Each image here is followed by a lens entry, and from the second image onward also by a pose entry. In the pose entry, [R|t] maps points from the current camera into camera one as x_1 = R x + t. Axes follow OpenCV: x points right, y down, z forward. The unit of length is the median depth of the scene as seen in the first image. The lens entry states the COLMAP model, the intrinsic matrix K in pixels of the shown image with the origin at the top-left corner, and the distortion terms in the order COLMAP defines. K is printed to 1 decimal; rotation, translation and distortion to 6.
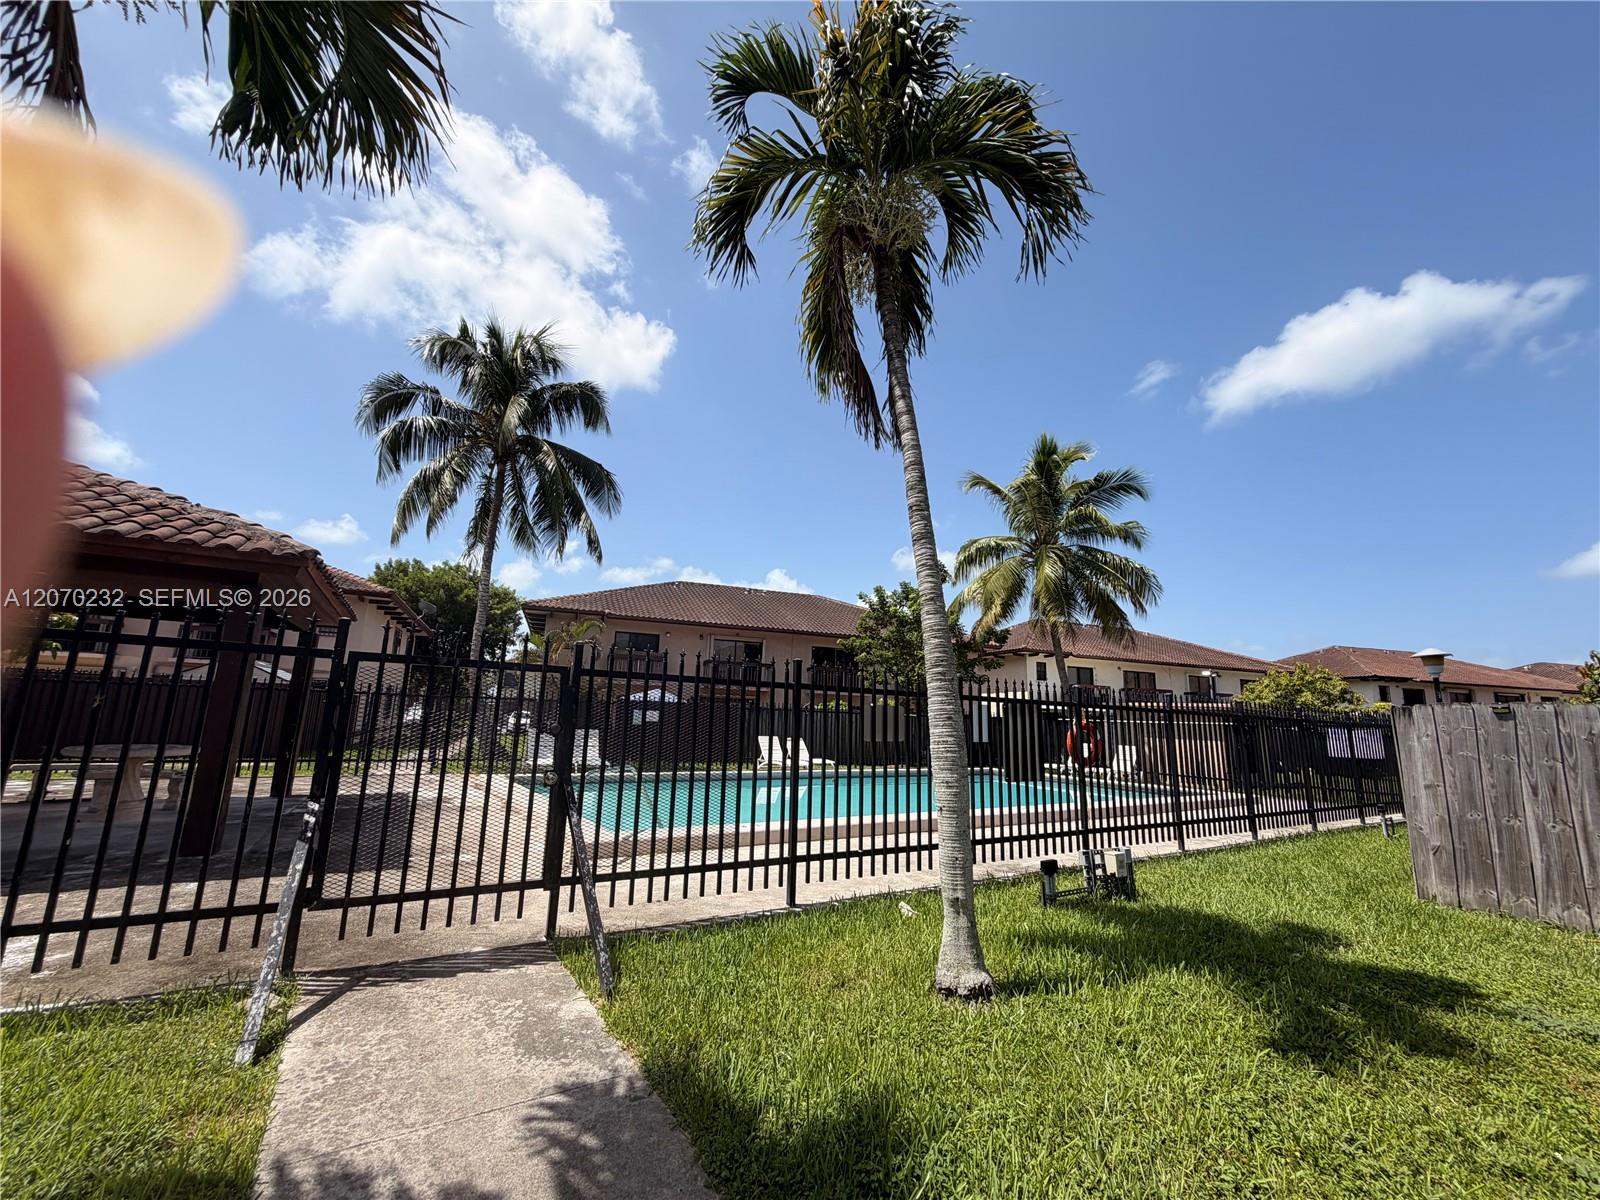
lens RADIAL K [[642.5, 0, 802.2], [0, 642.5, 596.7], [0, 0, 1]] dist [0.002237, -0.002633]
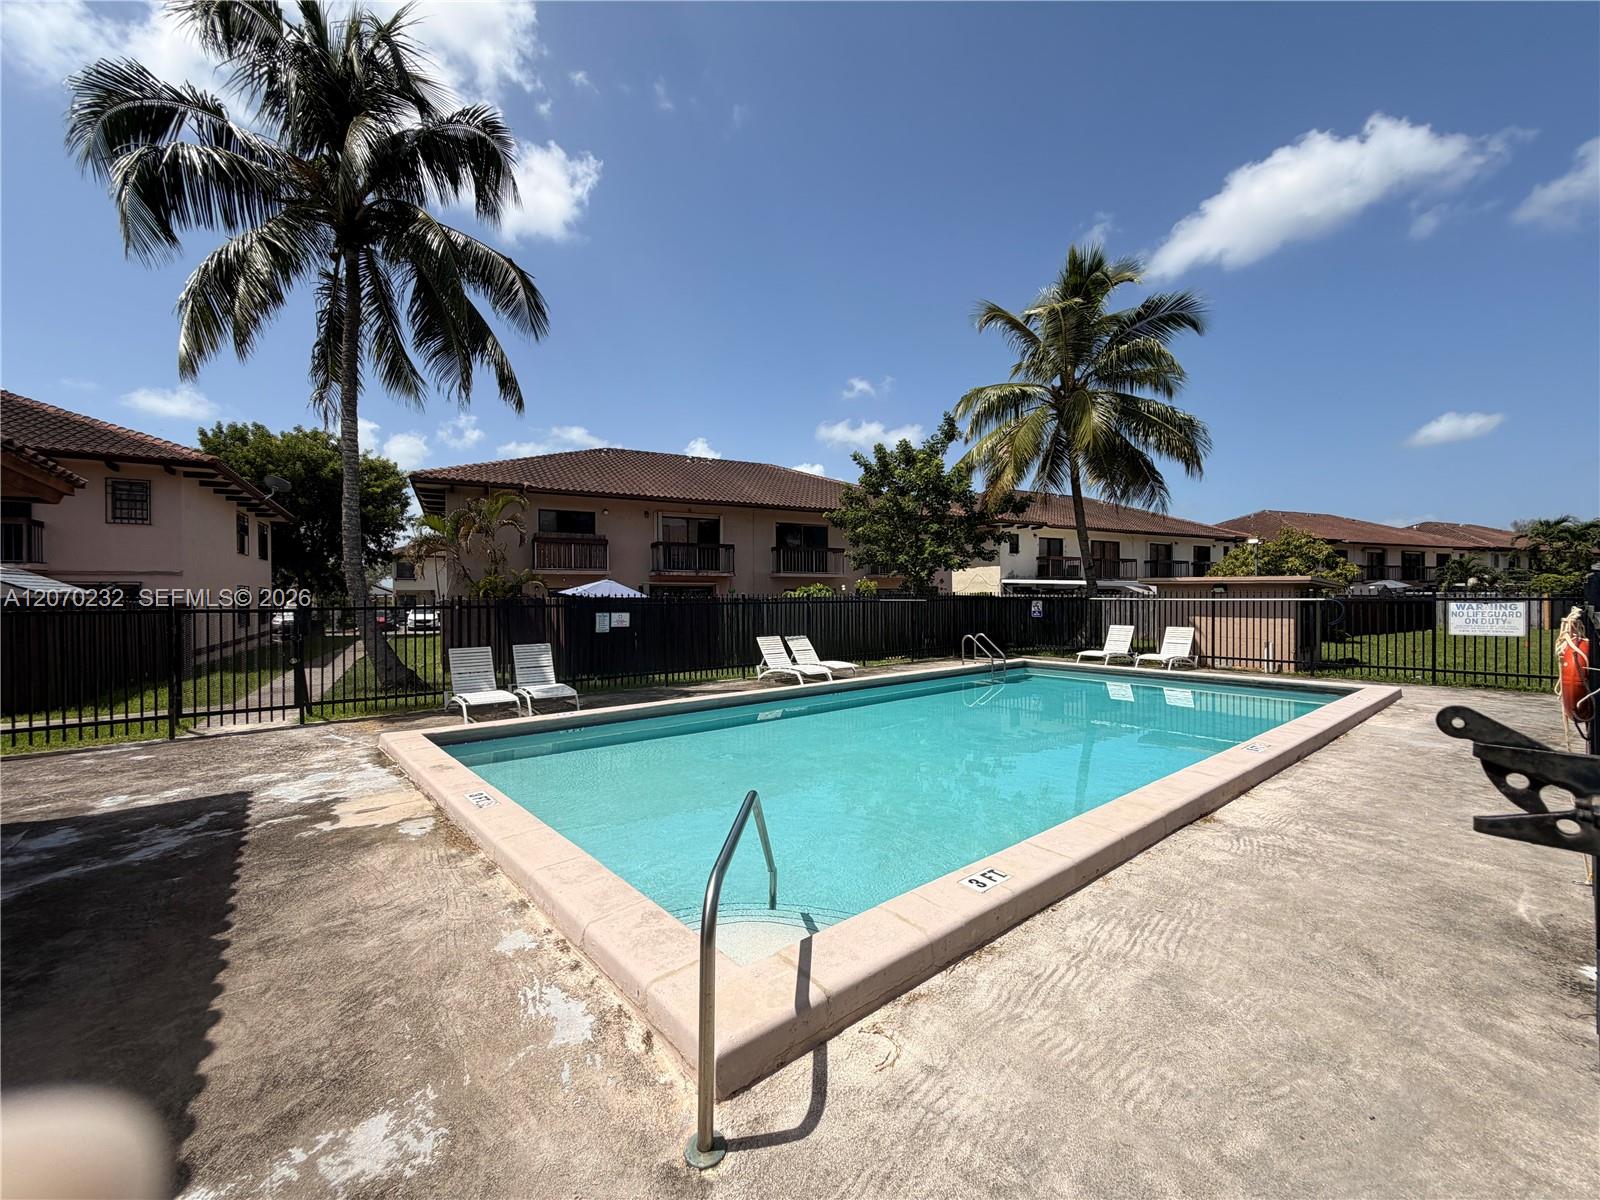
lens RADIAL K [[642.5, 0, 800.4], [0, 642.5, 598.5], [0, 0, 1]] dist [0.002237, -0.002633]
pose [[0.990935, -0.039427, 0.128429, -0.089056], [0.014092, 0.981196, 0.192497, 0.015934], [-0.133604, -0.188942, 0.972857, 0.186625]]
